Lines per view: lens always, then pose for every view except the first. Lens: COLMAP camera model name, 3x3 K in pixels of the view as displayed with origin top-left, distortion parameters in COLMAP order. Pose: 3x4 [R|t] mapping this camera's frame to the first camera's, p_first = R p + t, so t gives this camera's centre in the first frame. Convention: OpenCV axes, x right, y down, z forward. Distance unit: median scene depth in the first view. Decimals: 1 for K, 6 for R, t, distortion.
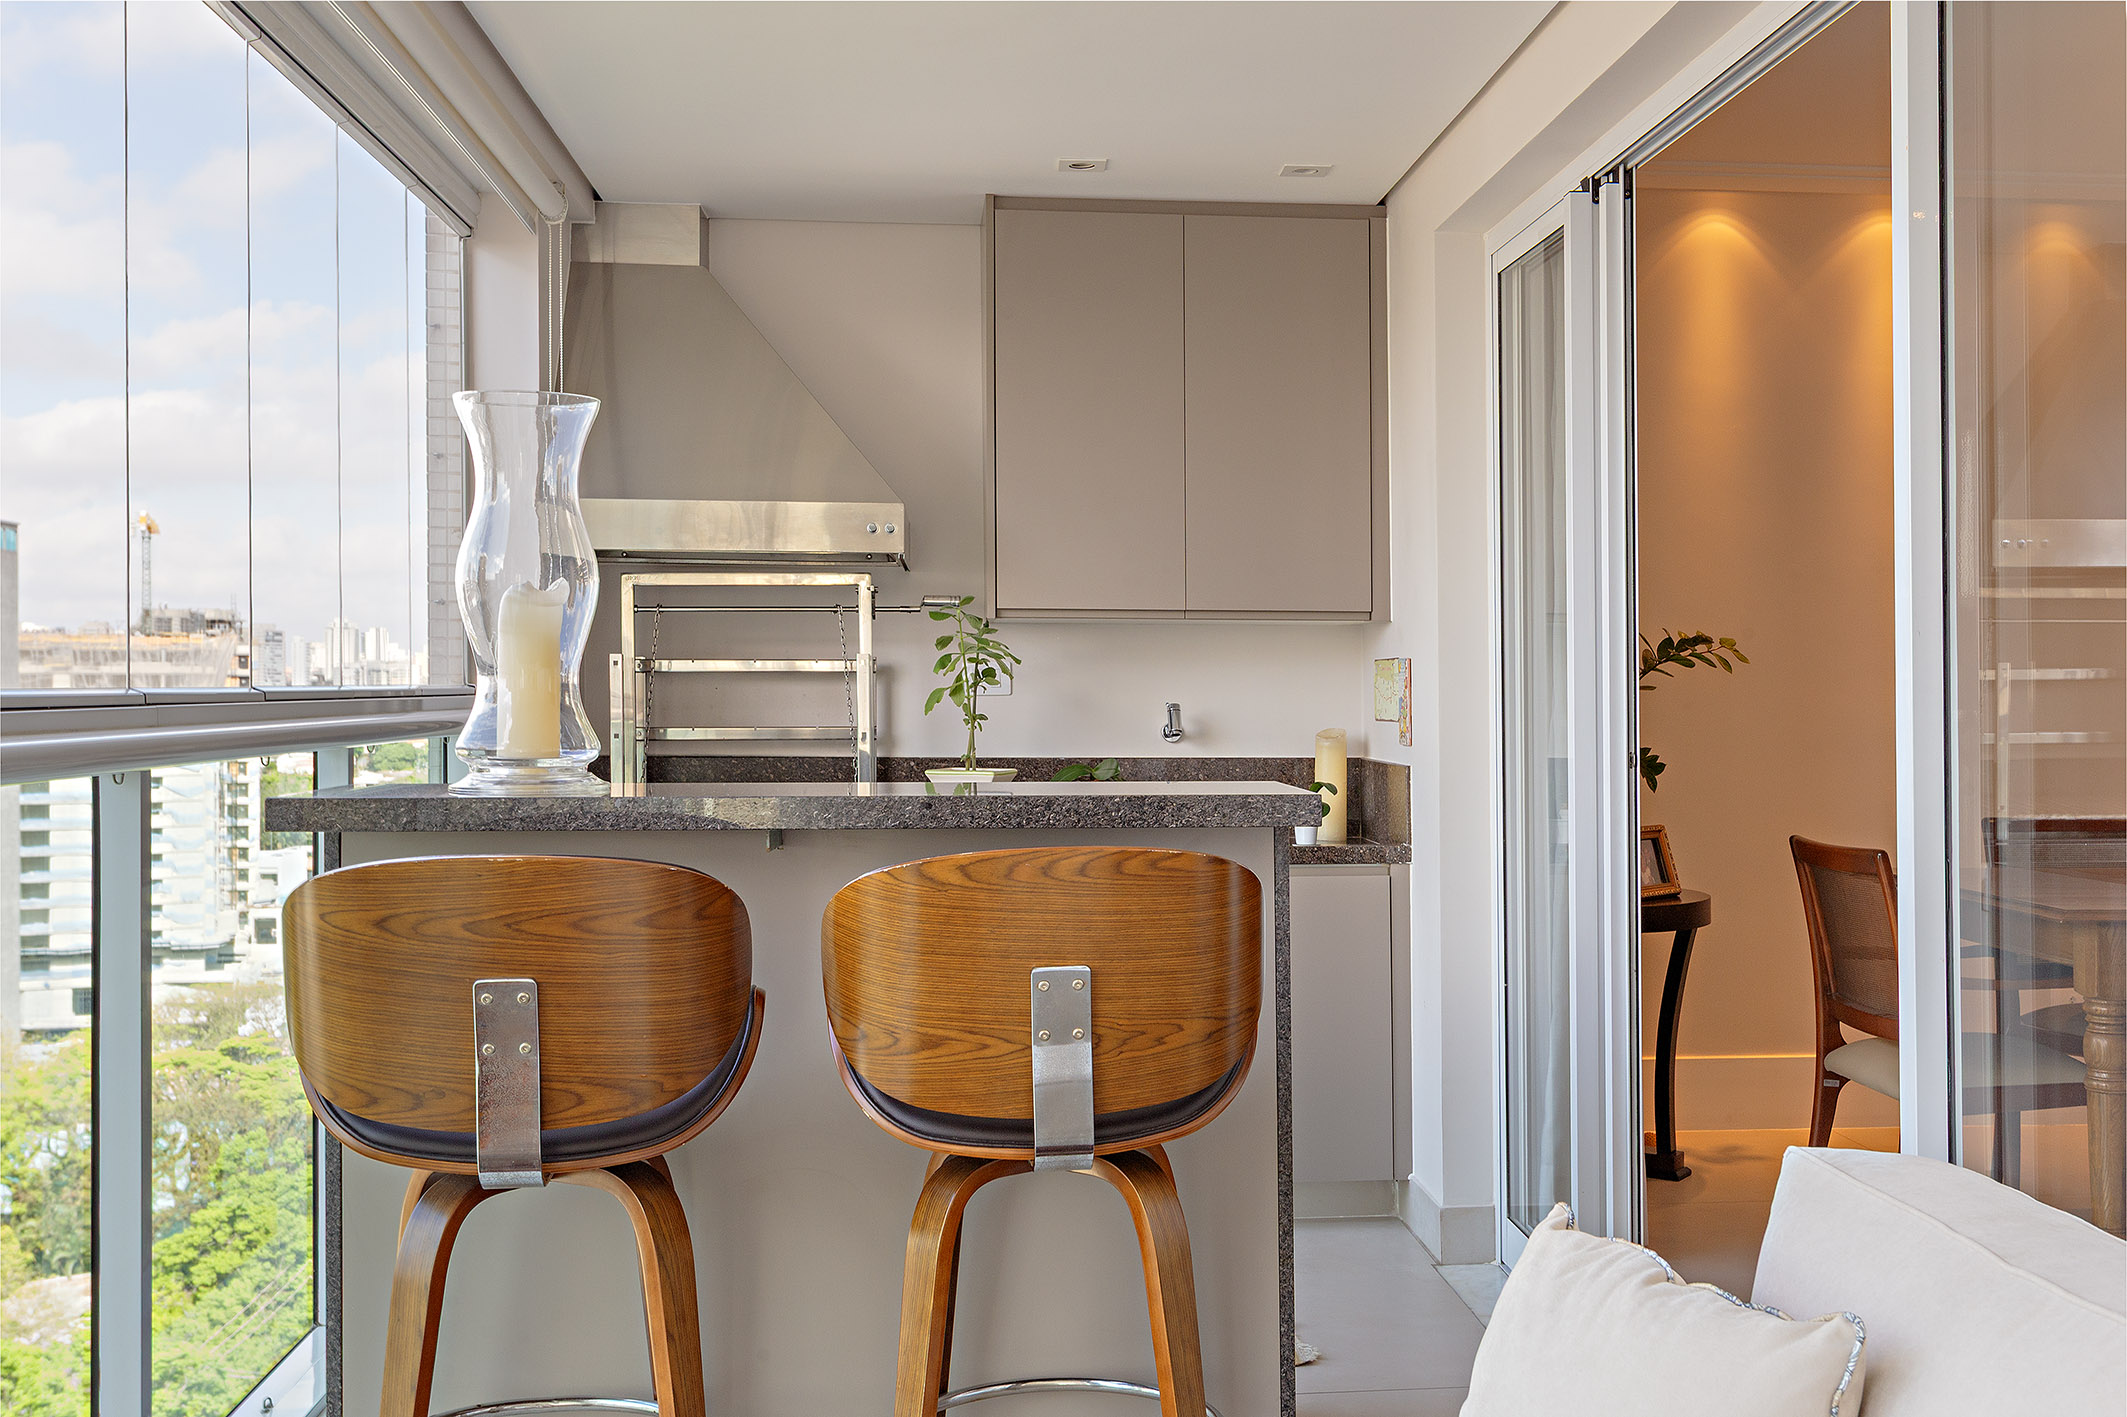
lens RADIAL K [[2152.0, 0, 1063.5], [0, 2152.0, 708.5], [0, 0, 1]] dist [-0.006818, -0.005806]
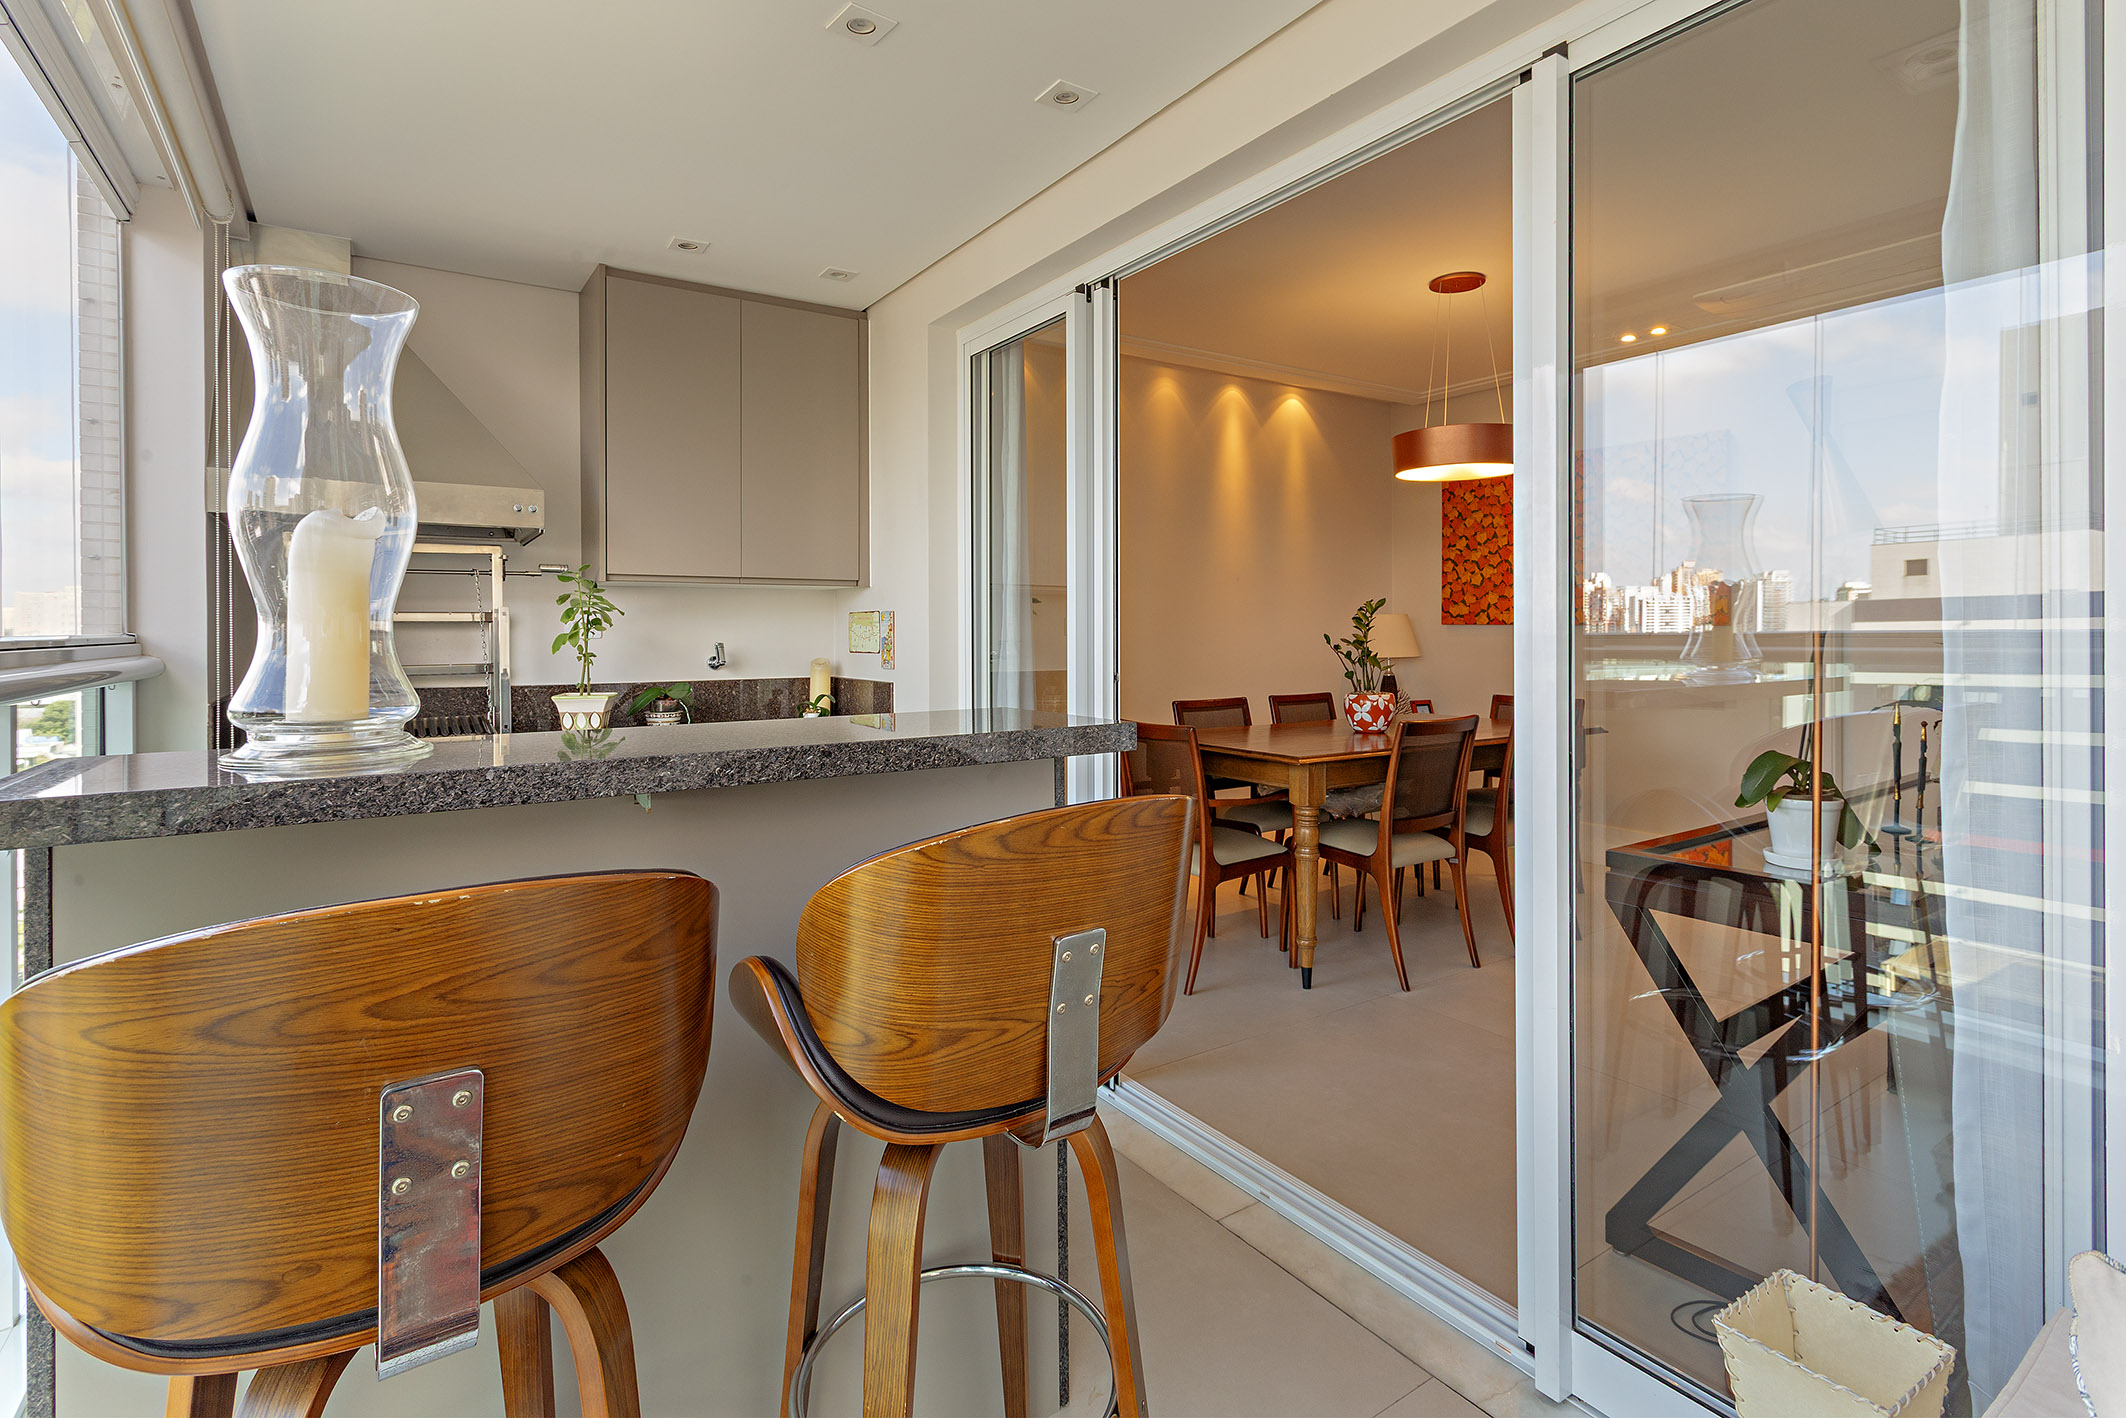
lens RADIAL K [[1041.2, 0, 935.4], [0, 1041.2, 631.4], [0, 0, 1]] dist [0.001602, -0.000562]
pose [[0.898804, -0.008138, 0.438274, -0.166227], [0.012215, 0.999904, -0.006484, -0.004902], [-0.438180, 0.011181, 0.898818, 0.409903]]
